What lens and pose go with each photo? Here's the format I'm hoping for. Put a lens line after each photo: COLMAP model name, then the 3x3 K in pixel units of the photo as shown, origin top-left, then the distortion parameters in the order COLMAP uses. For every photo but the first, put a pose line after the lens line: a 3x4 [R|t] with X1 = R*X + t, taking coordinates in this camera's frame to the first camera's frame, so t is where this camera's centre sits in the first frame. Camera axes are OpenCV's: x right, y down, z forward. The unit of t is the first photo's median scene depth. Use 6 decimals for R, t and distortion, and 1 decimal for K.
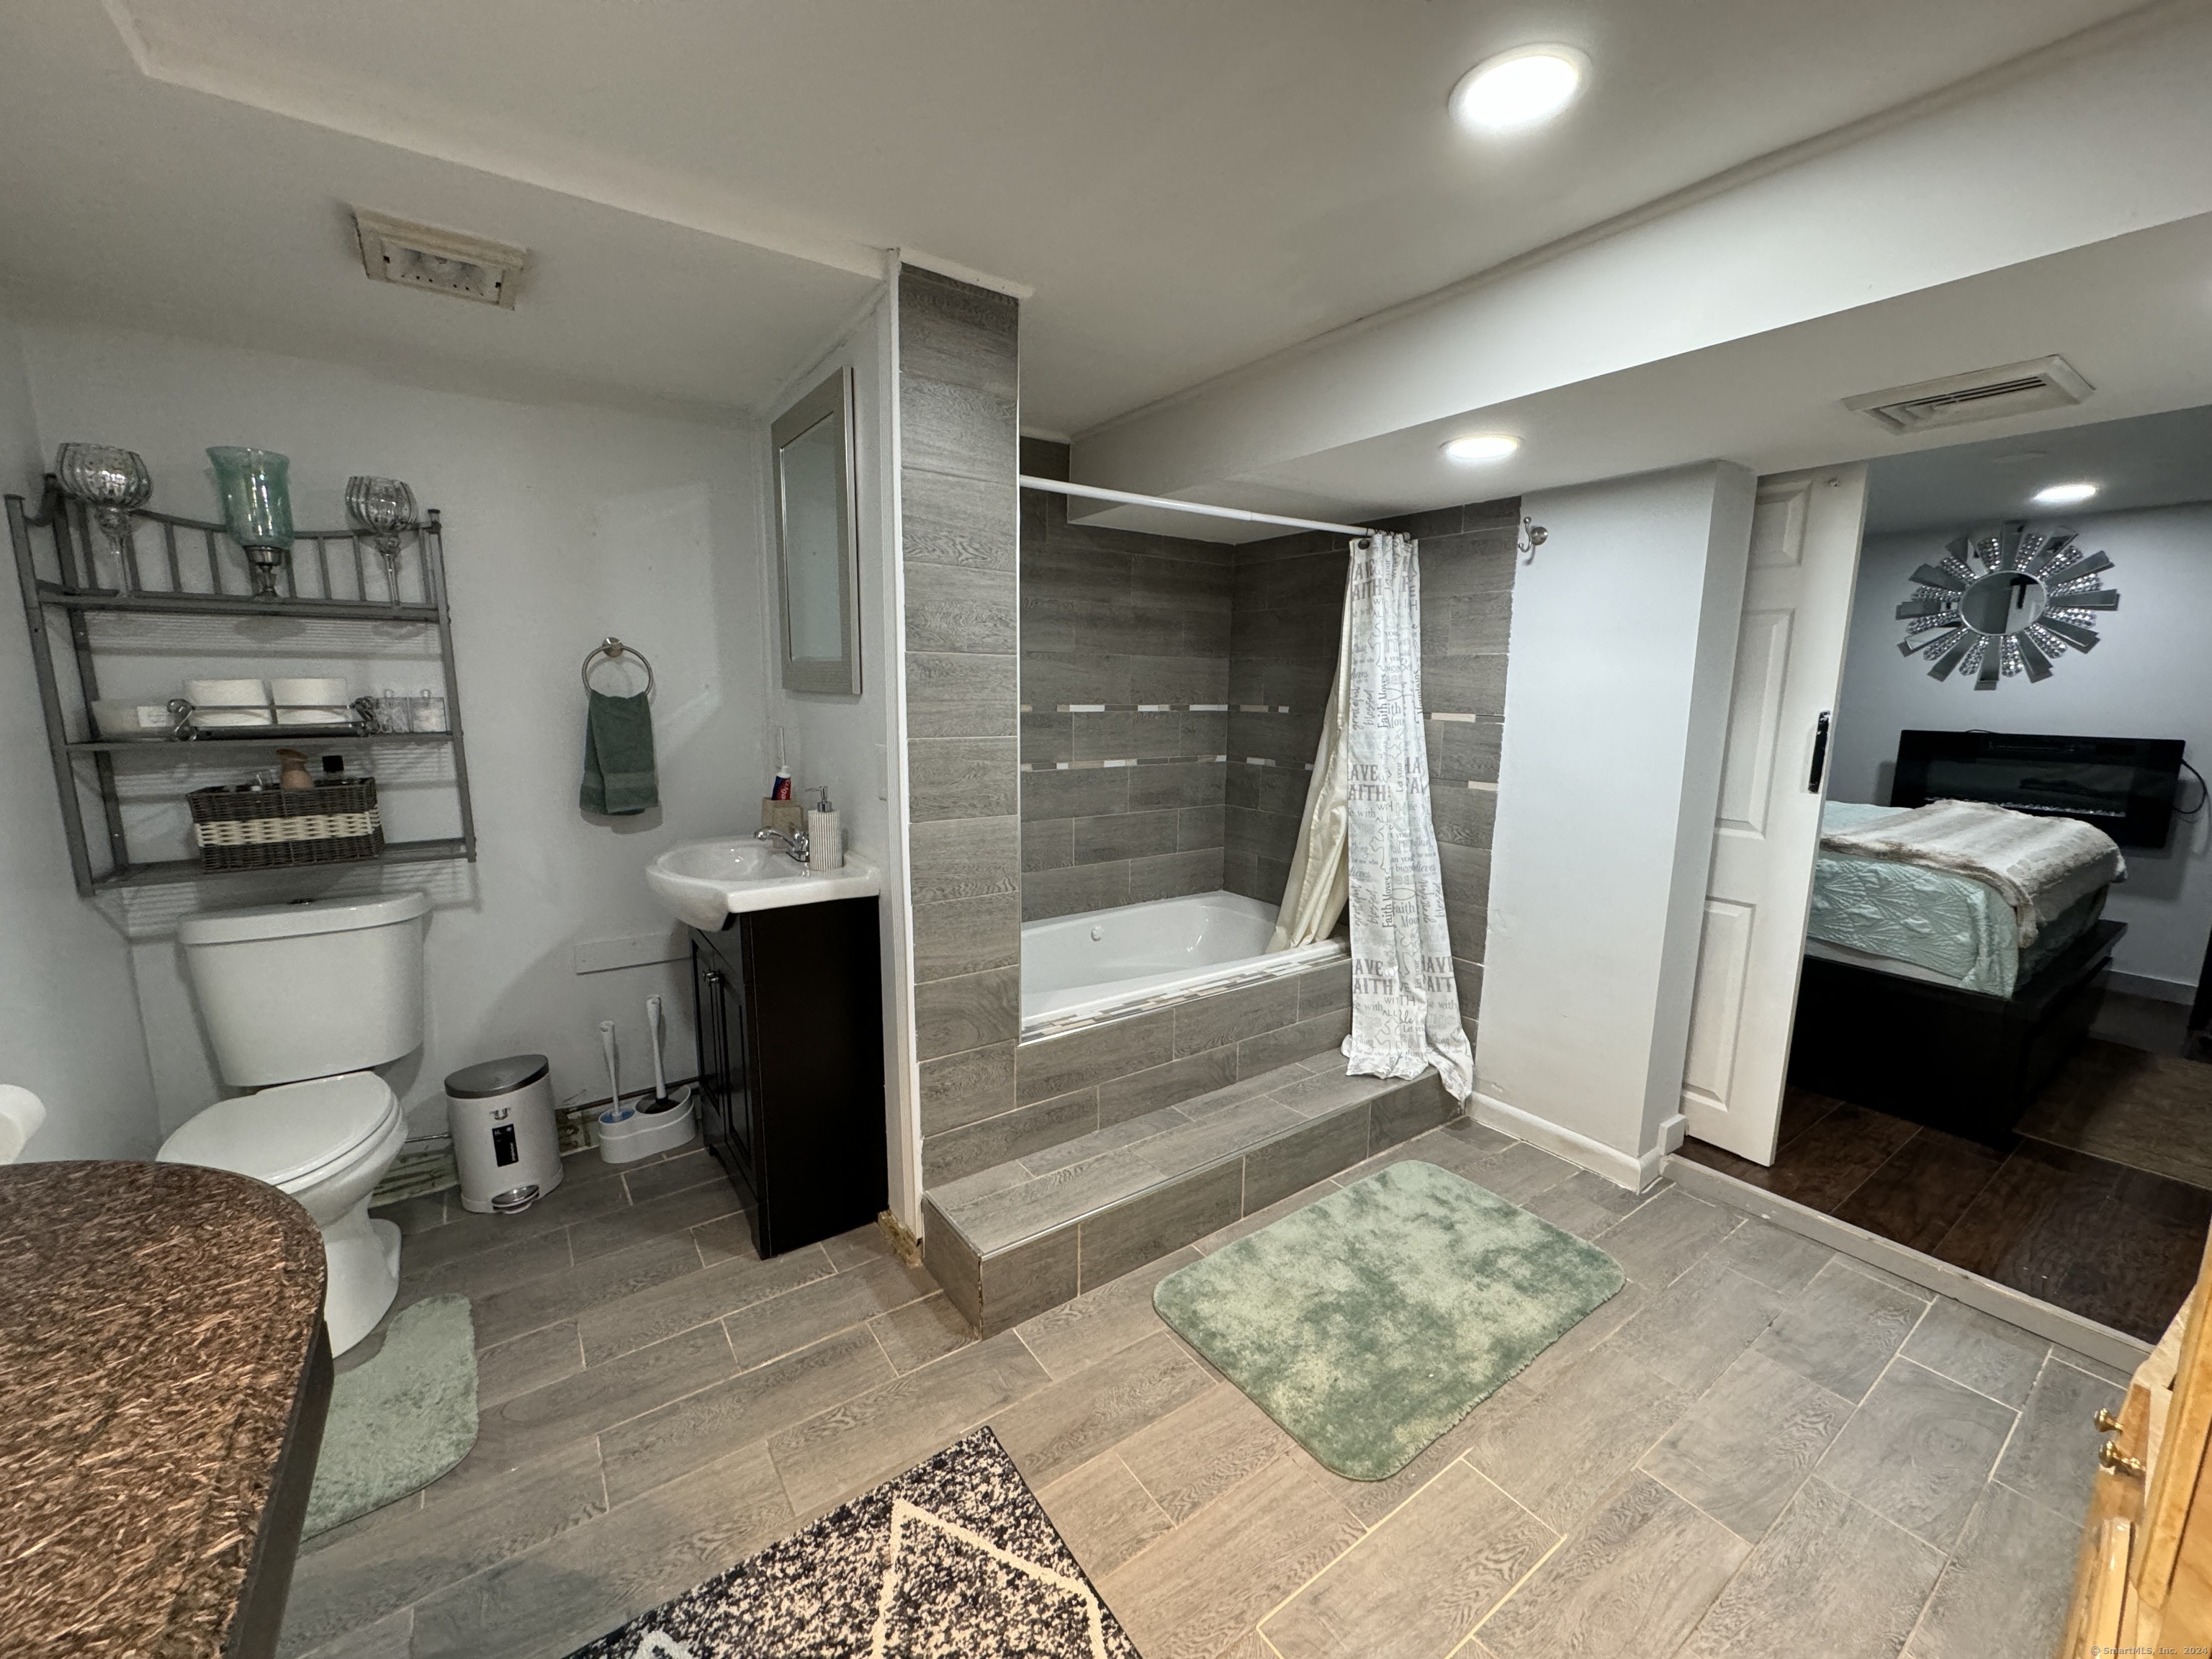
lens RADIAL K [[882.6, 0, 1110.0], [0, 882.6, 830.3], [0, 0, 1]] dist [-0.004296, 0.000246]
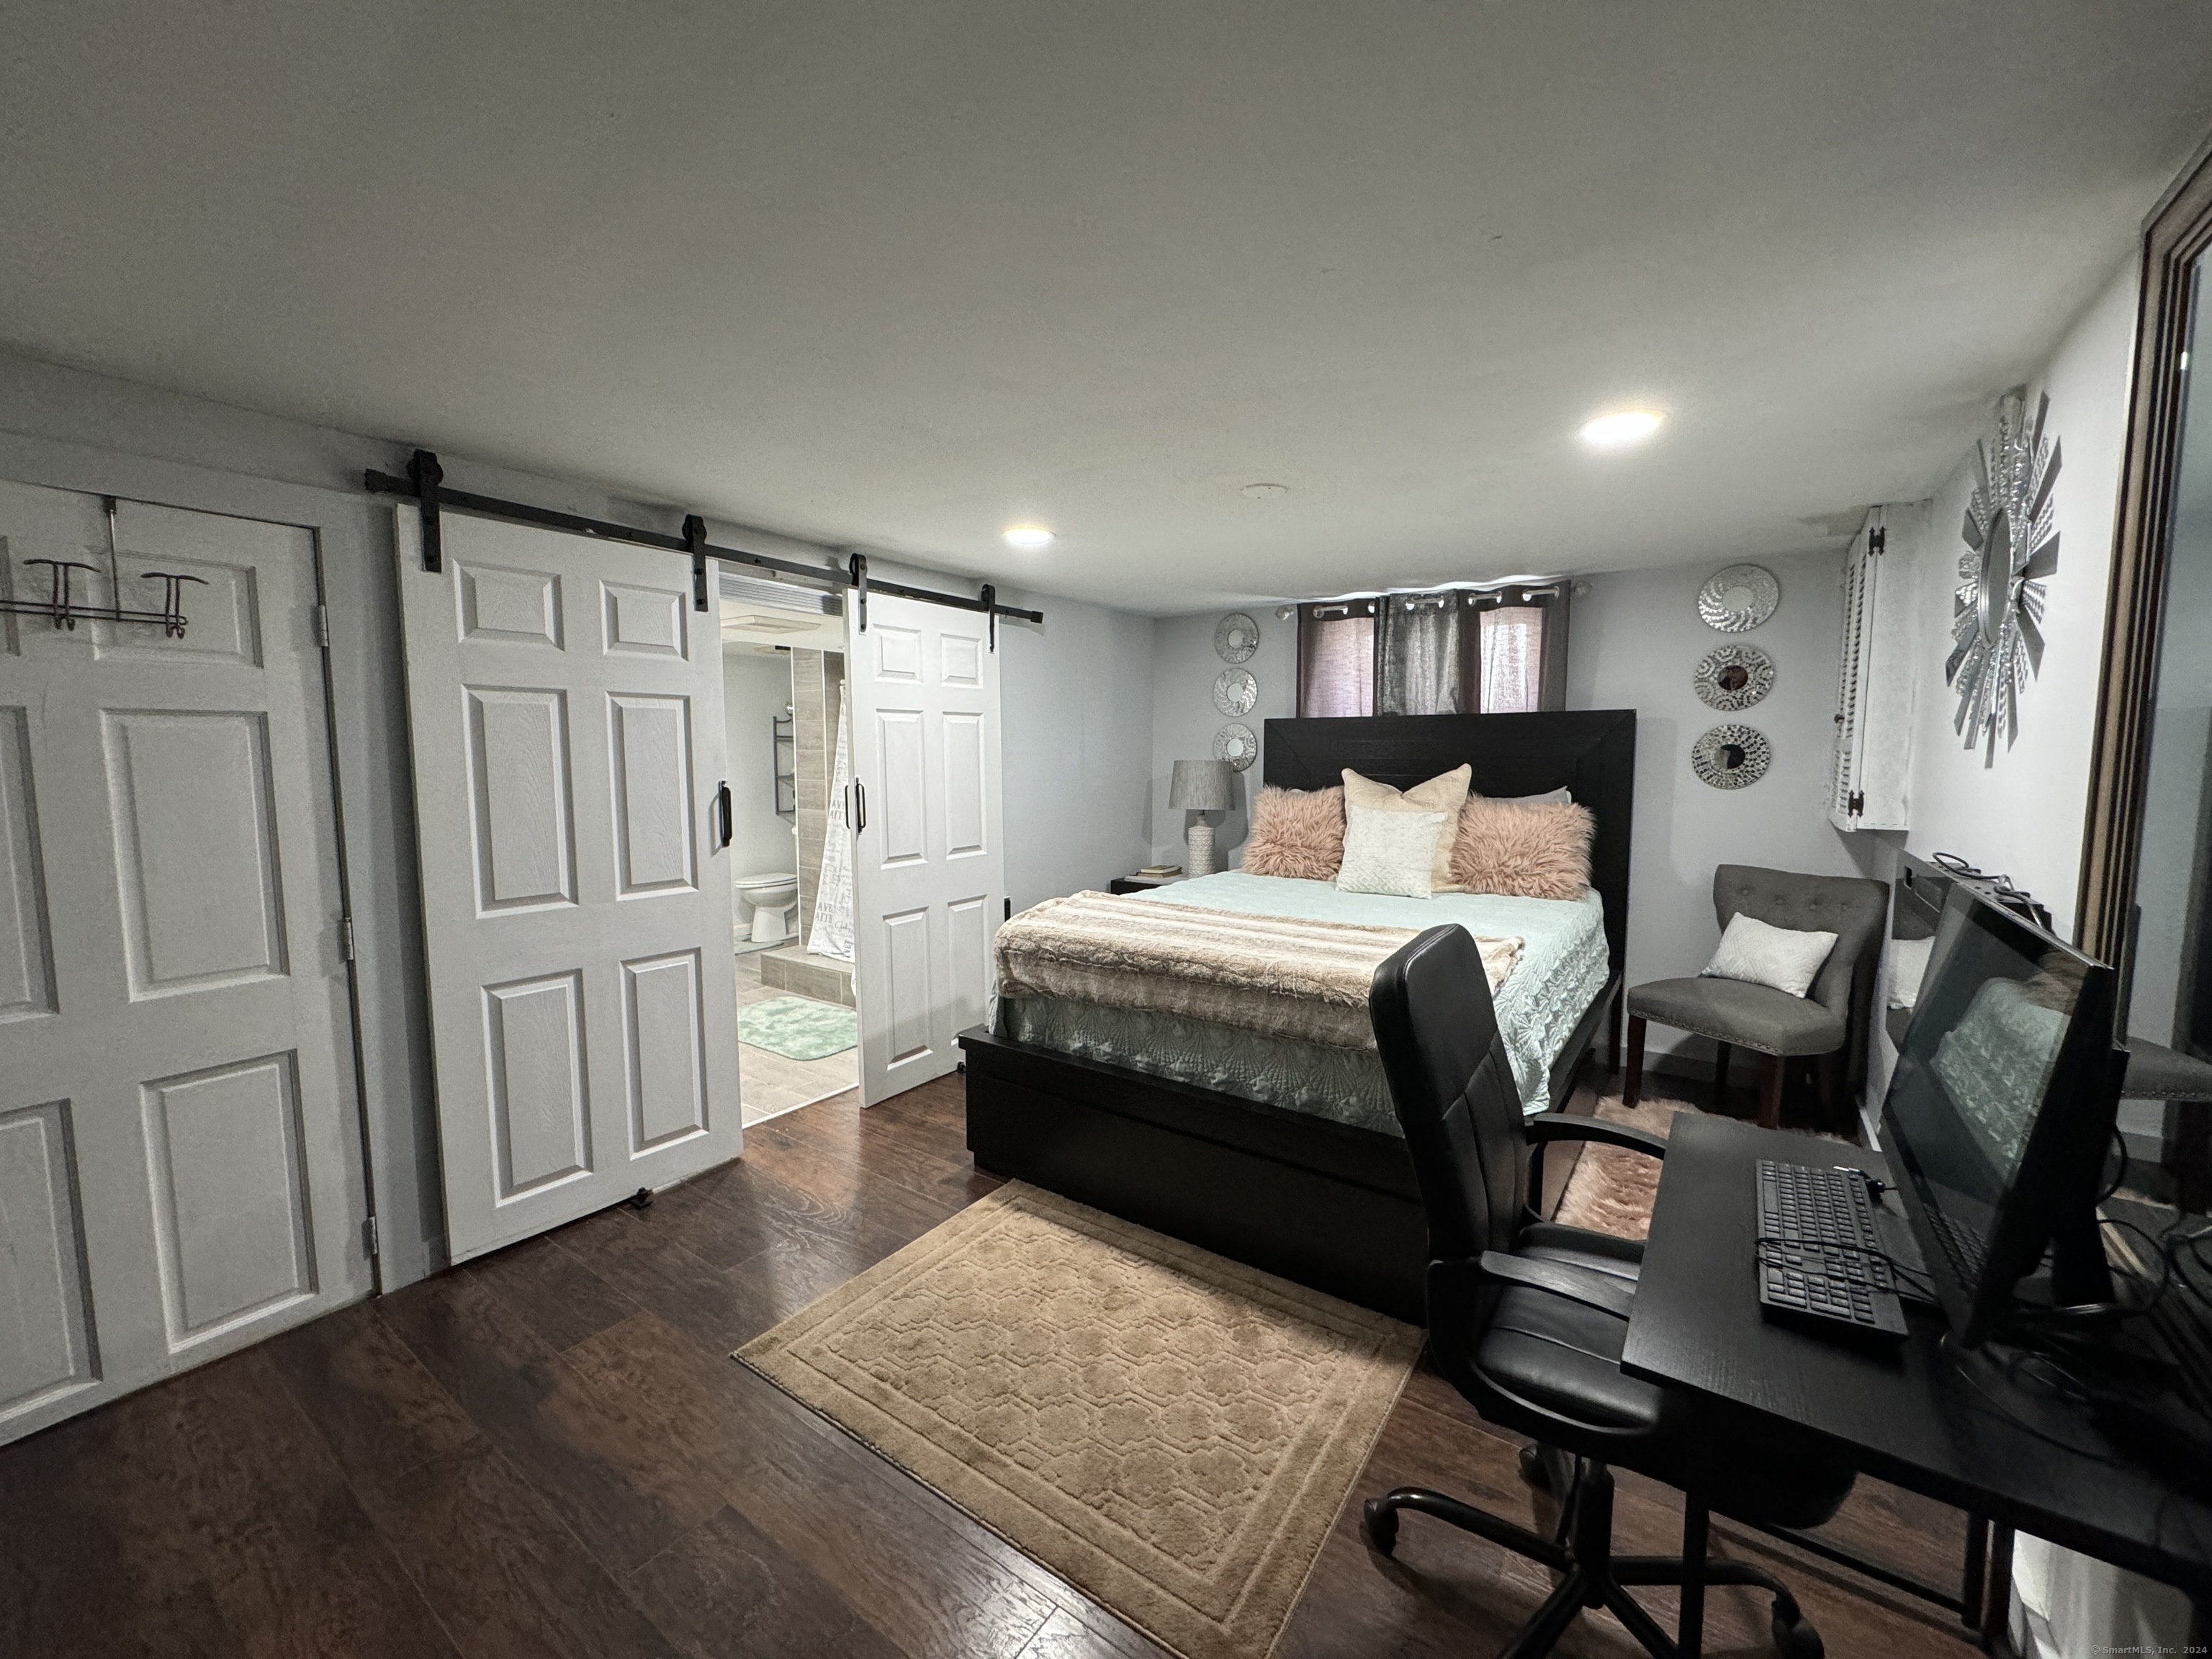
lens RADIAL K [[882.6, 0, 1106.3], [0, 882.6, 836.8], [0, 0, 1]] dist [-0.004296, 0.000246]
pose [[0.330503, 0.079308, -0.940467, 2.303826], [-0.153544, 0.987706, 0.029333, -0.127161], [0.931232, 0.134708, 0.338617, 0.797934]]
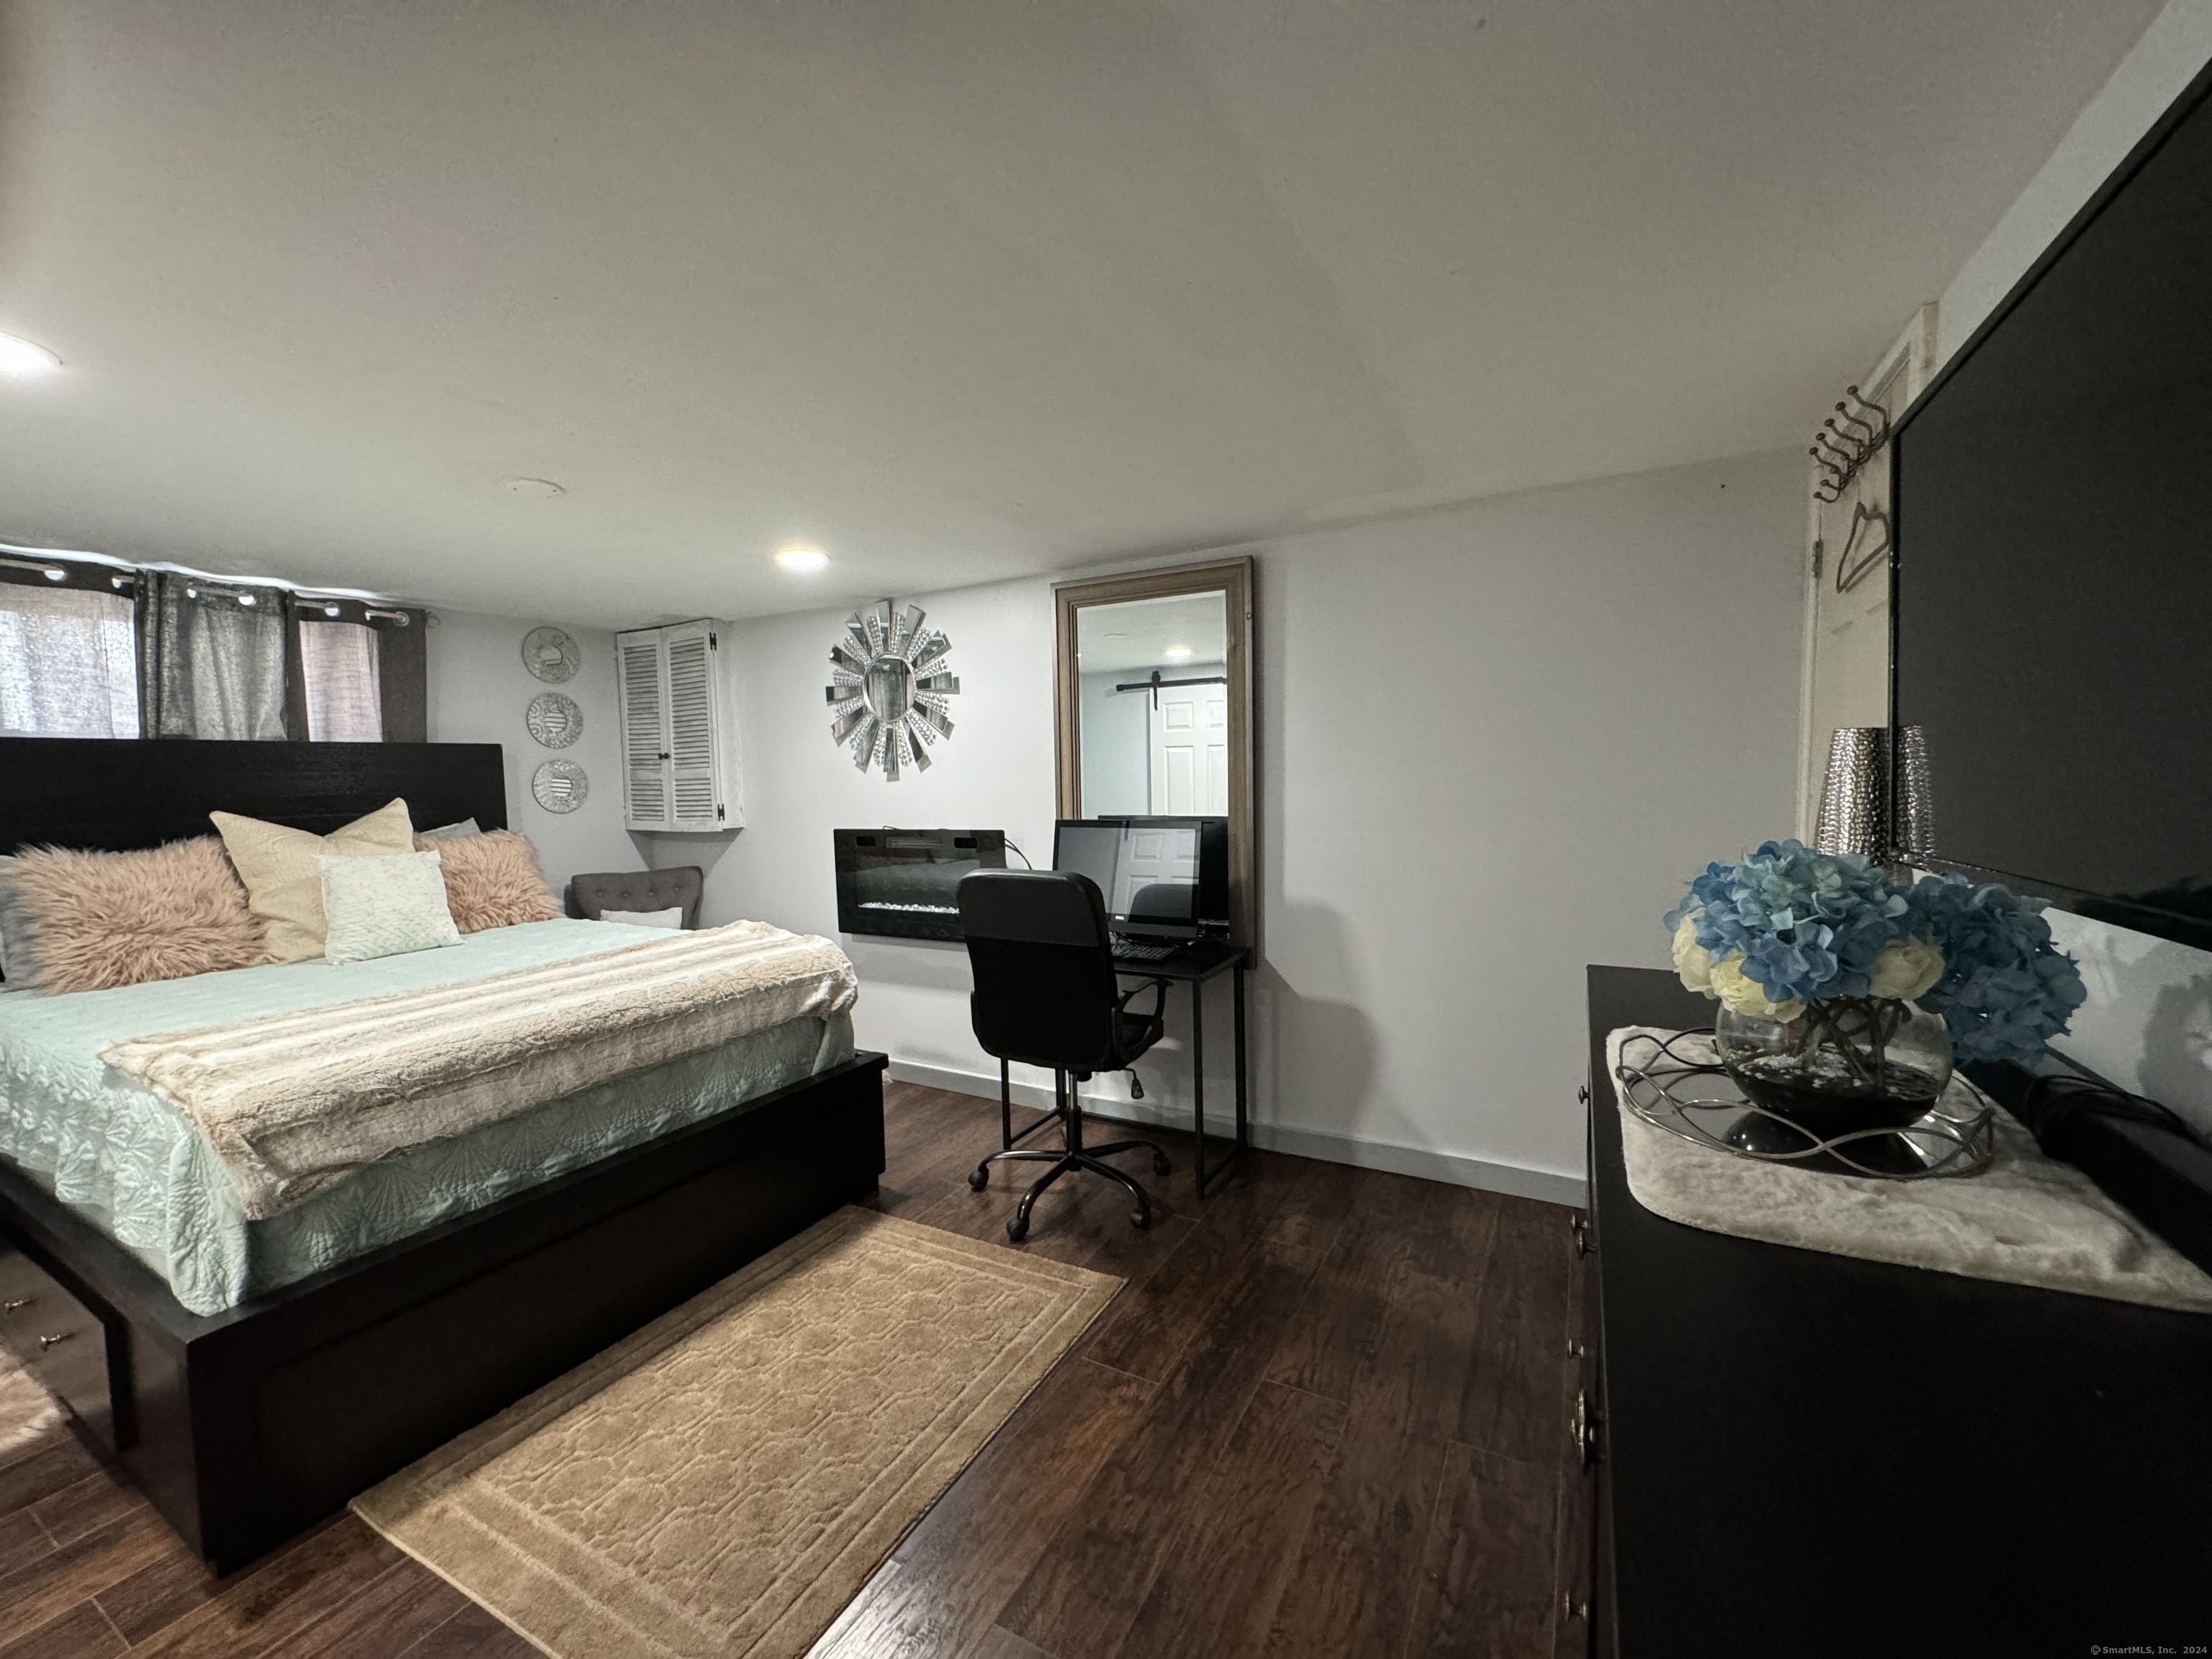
lens RADIAL K [[882.6, 0, 1105.8], [0, 882.6, 823.7], [0, 0, 1]] dist [-0.004296, 0.000246]
pose [[0.901211, -0.056691, 0.429658, 1.435637], [0.104782, 0.990497, -0.089090, -0.024146], [-0.420524, 0.125309, 0.898586, 0.184328]]
